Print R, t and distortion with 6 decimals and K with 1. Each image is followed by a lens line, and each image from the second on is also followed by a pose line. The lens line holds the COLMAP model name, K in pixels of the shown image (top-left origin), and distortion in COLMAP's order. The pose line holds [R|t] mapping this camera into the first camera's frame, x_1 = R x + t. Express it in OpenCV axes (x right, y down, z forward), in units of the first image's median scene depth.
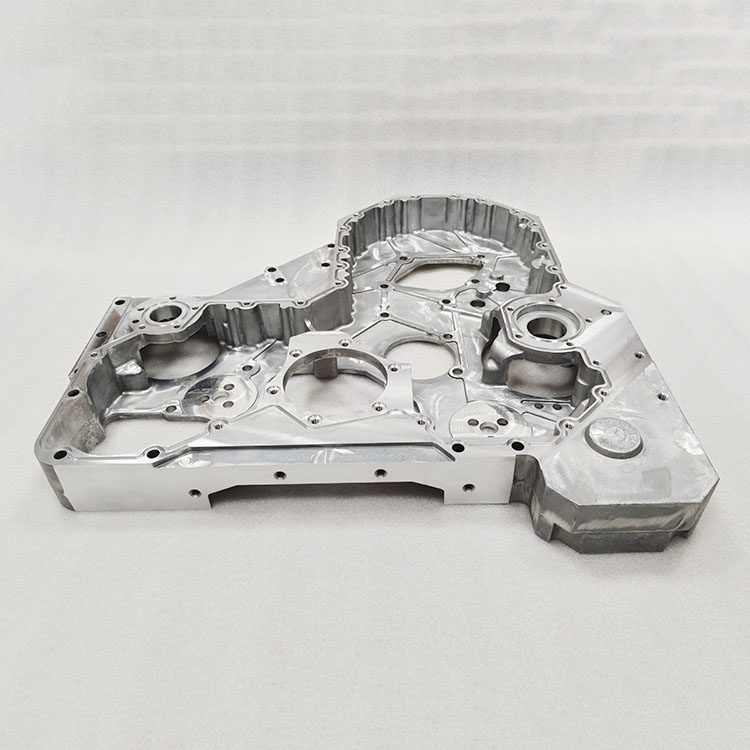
lens RADIAL K [[594.6, 0, 365.7], [0, 594.6, 375.1], [0, 0, 1]] dist [-0.002514, -0.002710]
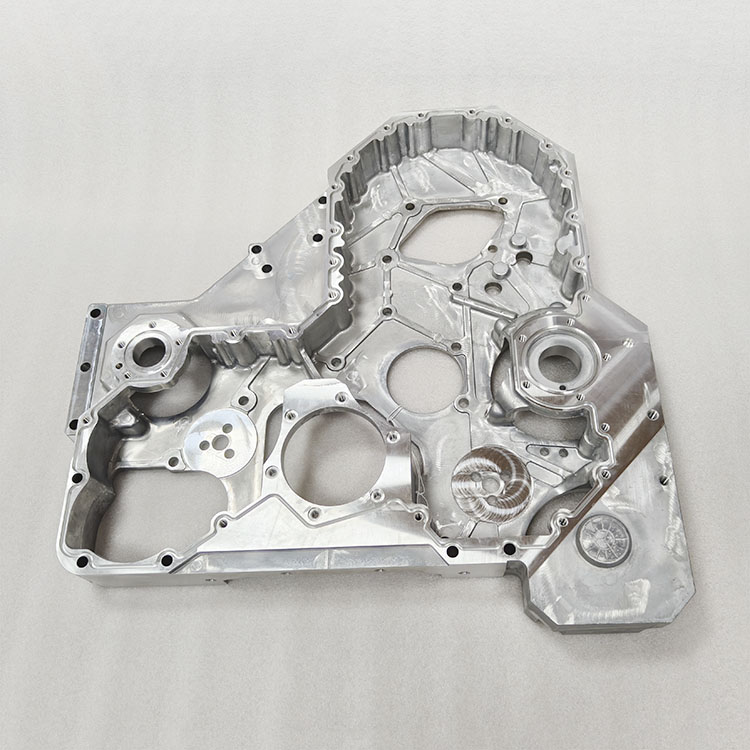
lens RADIAL K [[690.8, 0, 375.0], [0, 690.8, 375.0], [0, 0, 1]] dist [0.000066, 0.004509]
pose [[0.997868, -0.040023, -0.051557, 0.059505], [0.057820, 0.908524, 0.413812, -0.419129], [0.030279, -0.415911, 0.908901, 0.012548]]
